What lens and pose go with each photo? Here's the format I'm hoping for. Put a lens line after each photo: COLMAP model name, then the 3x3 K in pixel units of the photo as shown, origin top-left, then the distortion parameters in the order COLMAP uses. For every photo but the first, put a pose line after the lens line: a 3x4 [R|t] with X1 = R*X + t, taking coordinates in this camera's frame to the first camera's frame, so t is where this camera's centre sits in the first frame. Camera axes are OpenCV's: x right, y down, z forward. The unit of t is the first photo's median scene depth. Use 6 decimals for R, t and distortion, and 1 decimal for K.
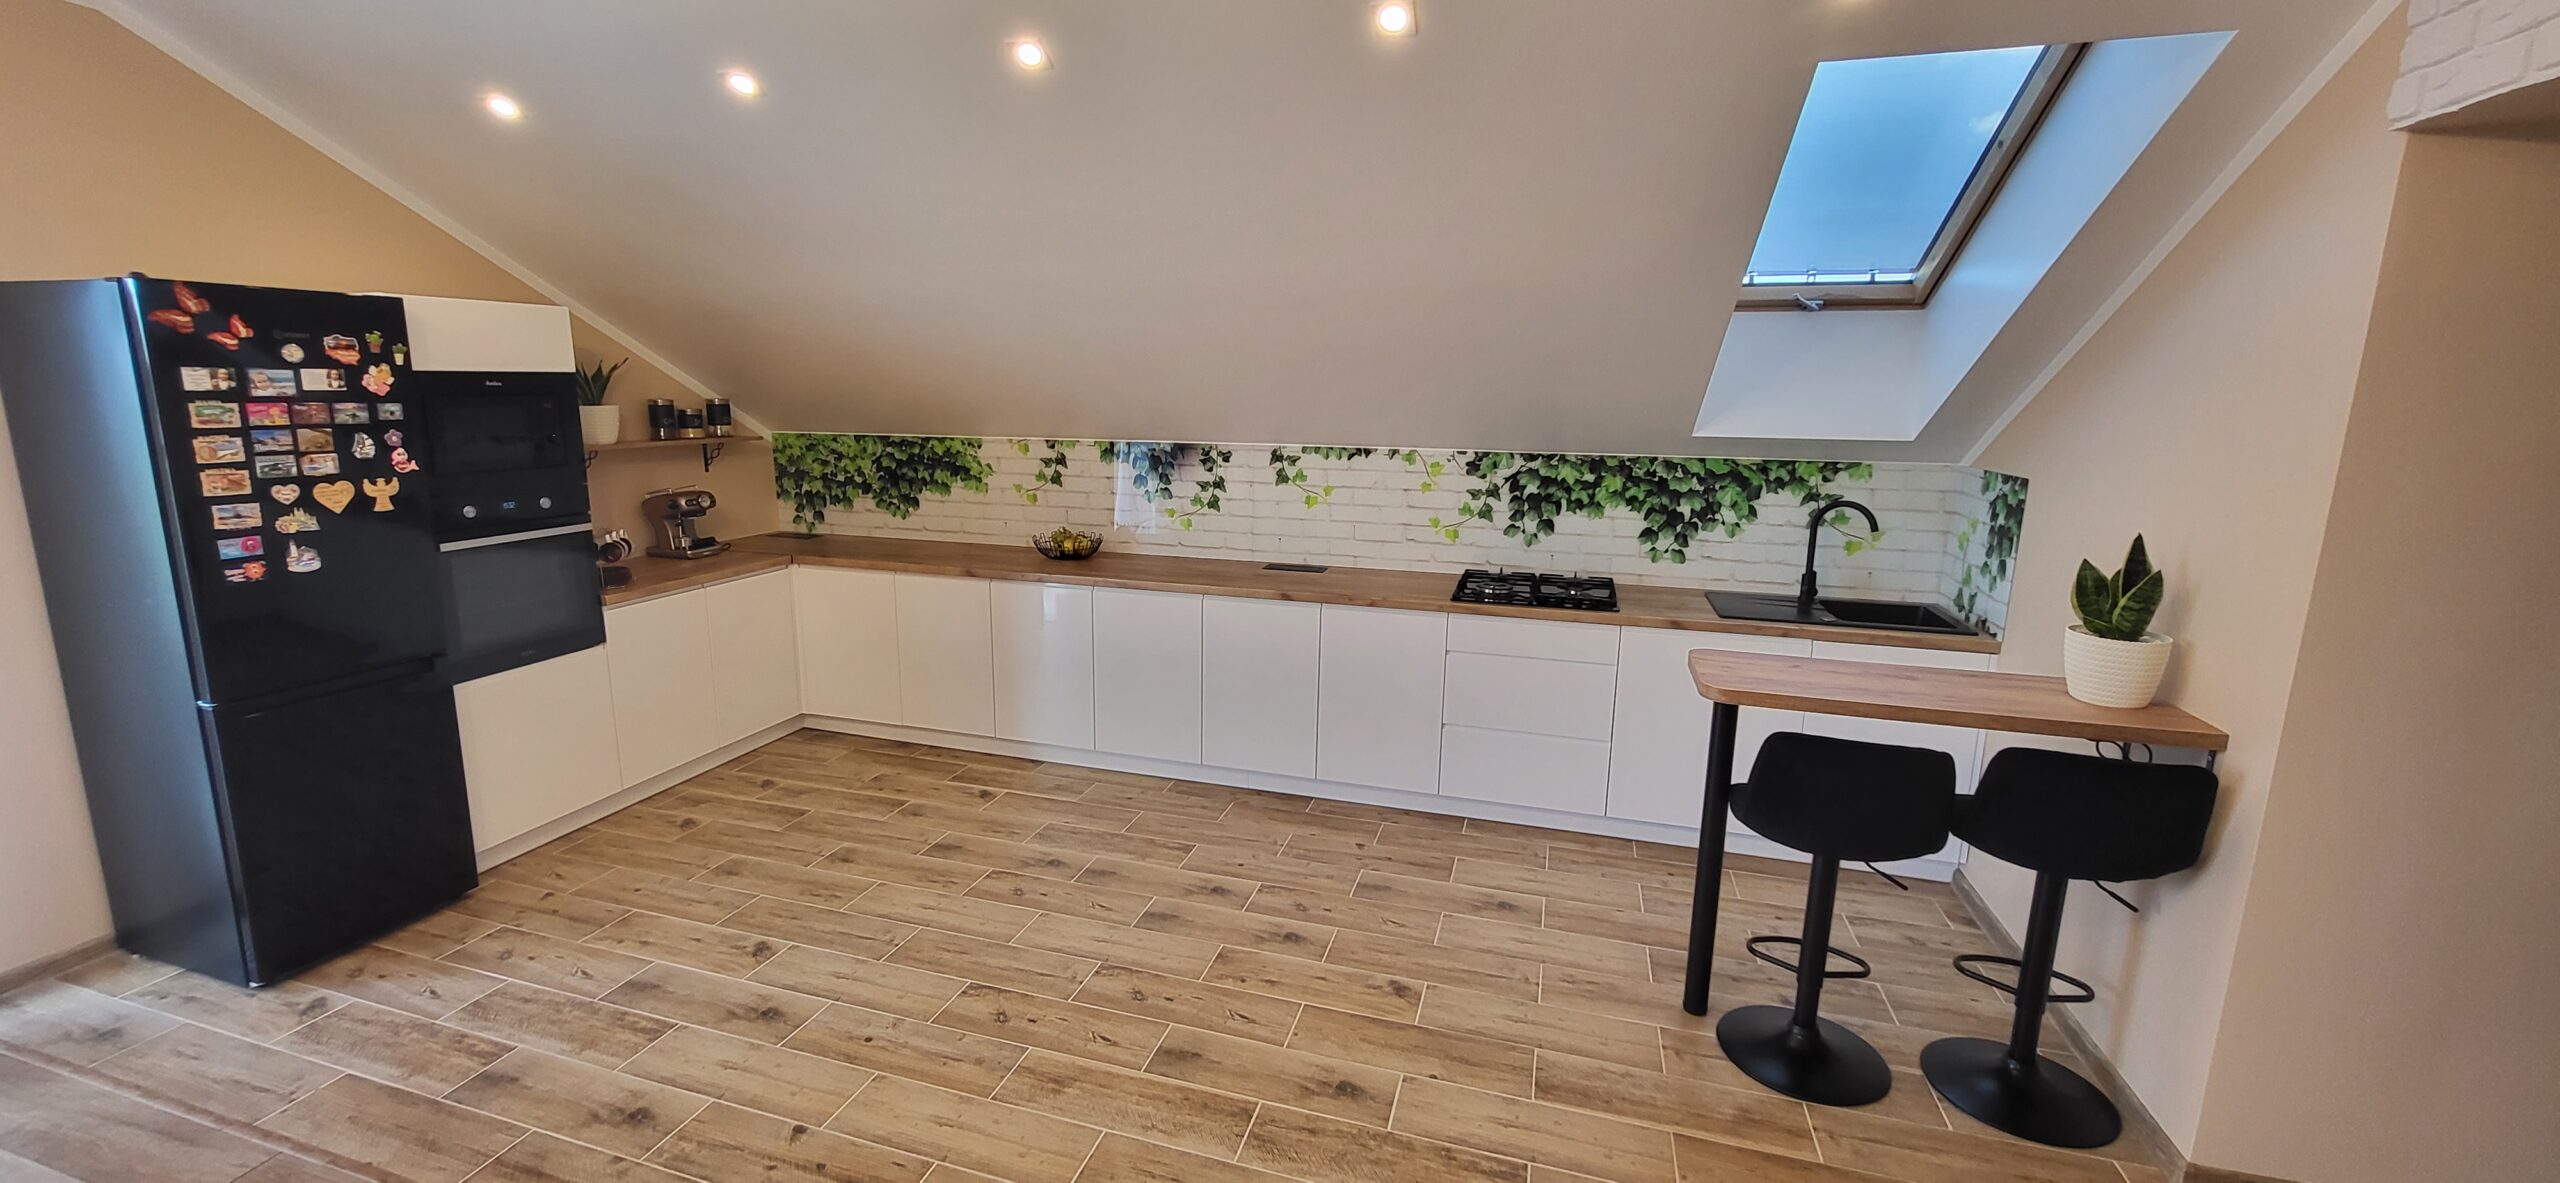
lens RADIAL K [[1012.5, 0, 1228.8], [0, 1012.5, 583.0], [0, 0, 1]] dist [0.000942, -0.009722]
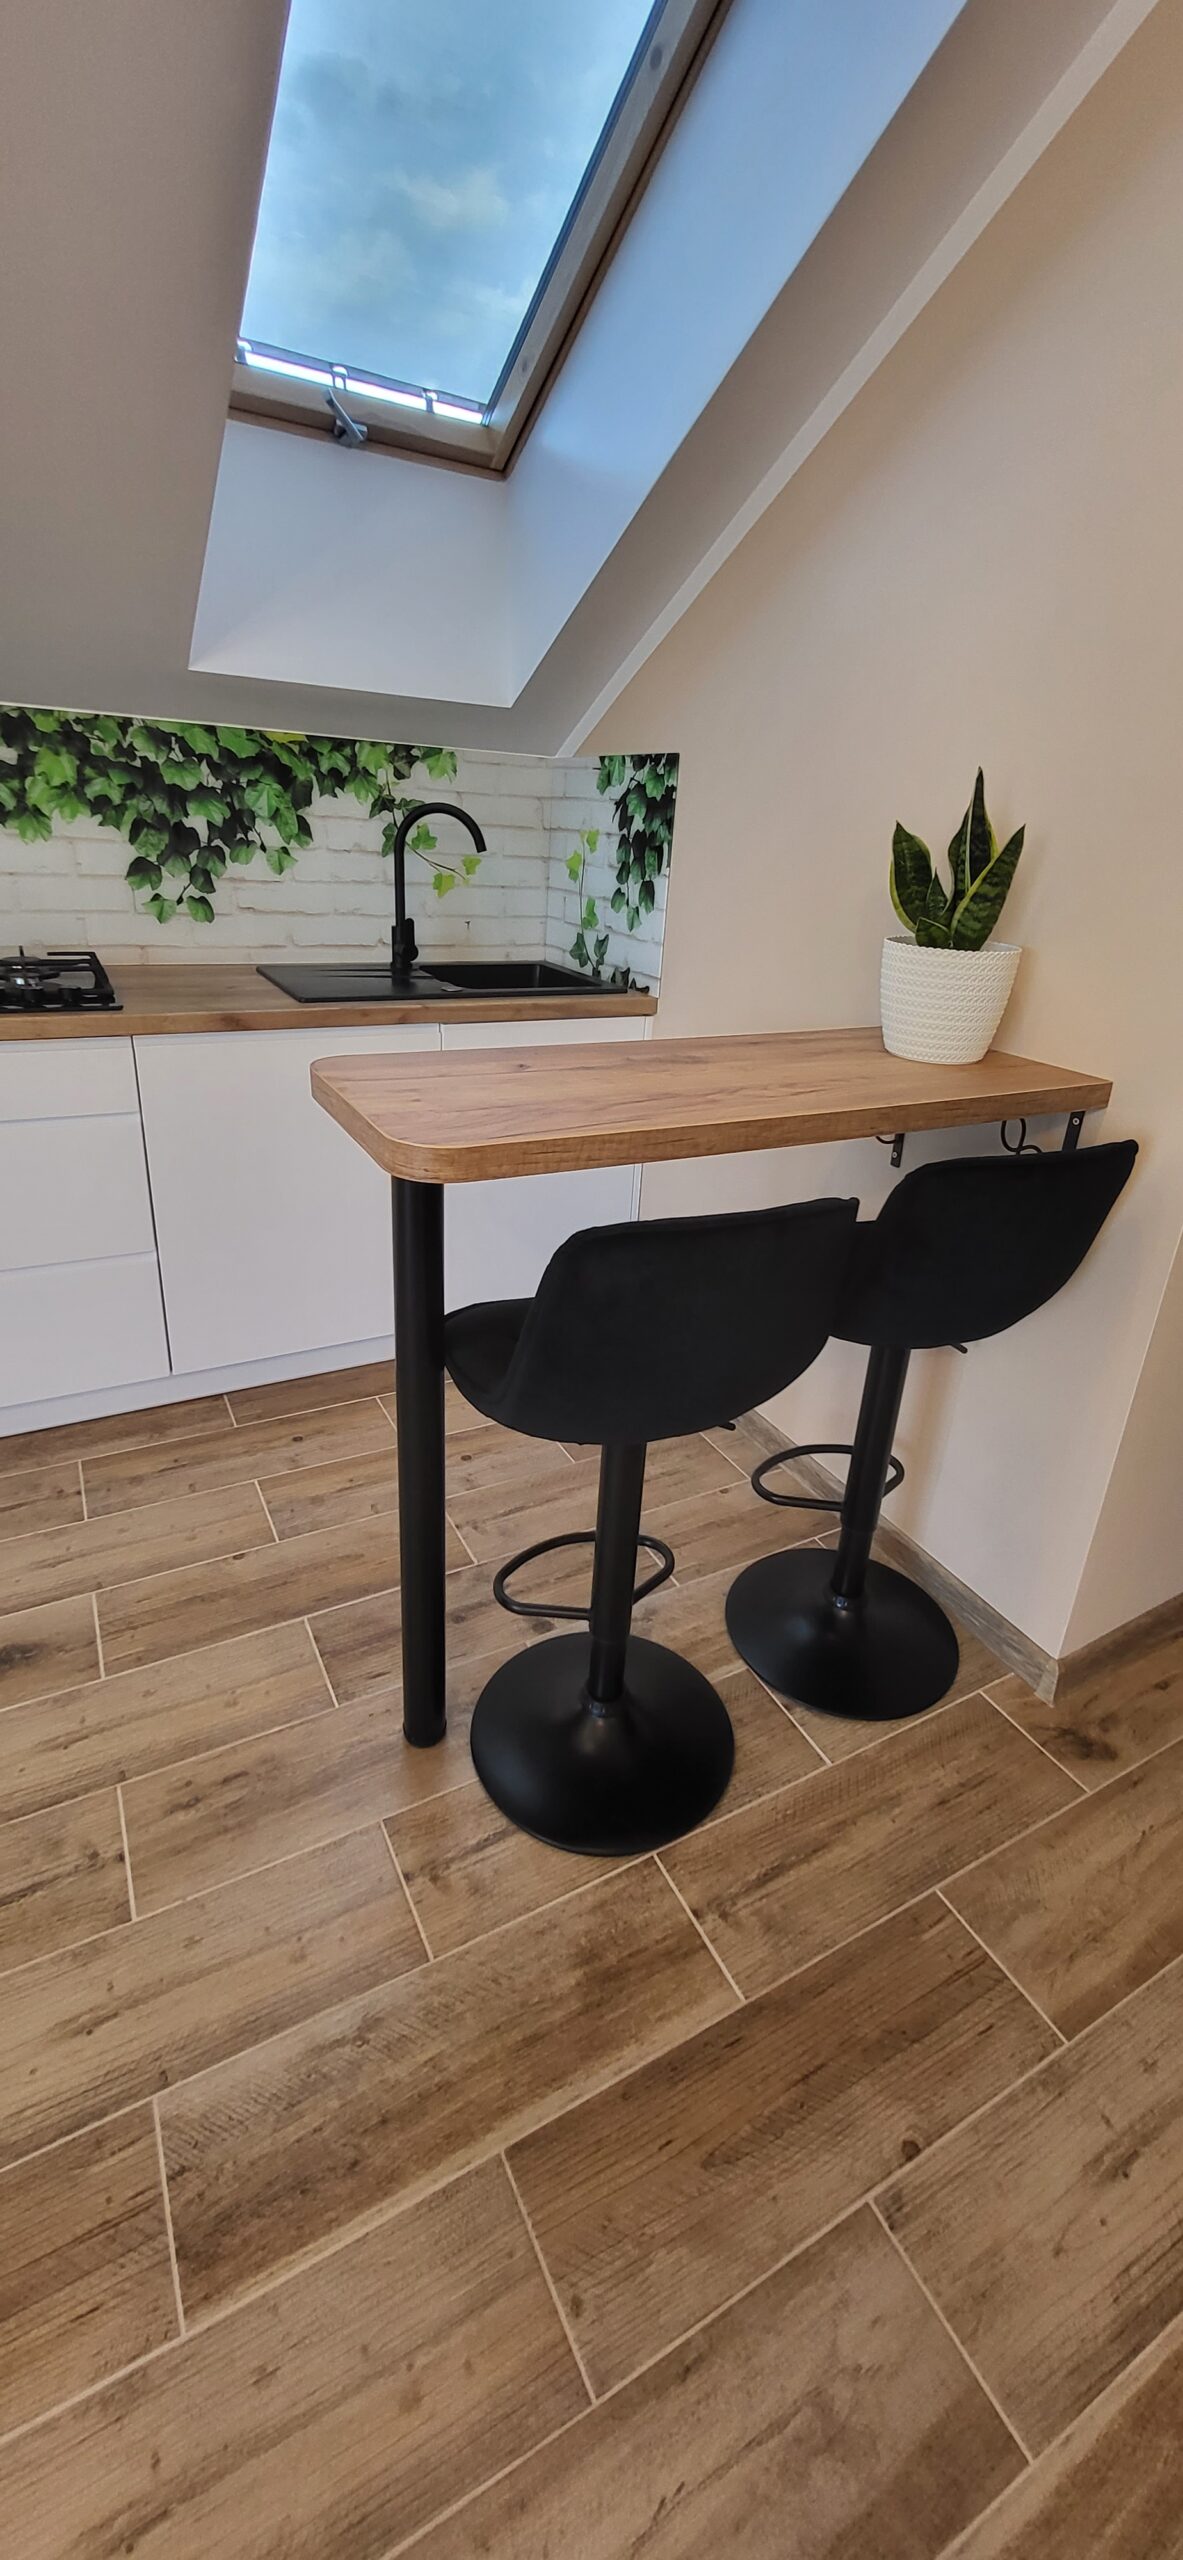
lens RADIAL K [[1012.5, 0, 602.6], [0, 1012.5, 1228.1], [0, 0, 1]] dist [0.000942, -0.009722]
pose [[0.680134, -0.245583, 0.690729, 0.161593], [0.089293, 0.962955, 0.254447, 0.024699], [-0.727630, -0.111381, 0.676867, 0.440211]]
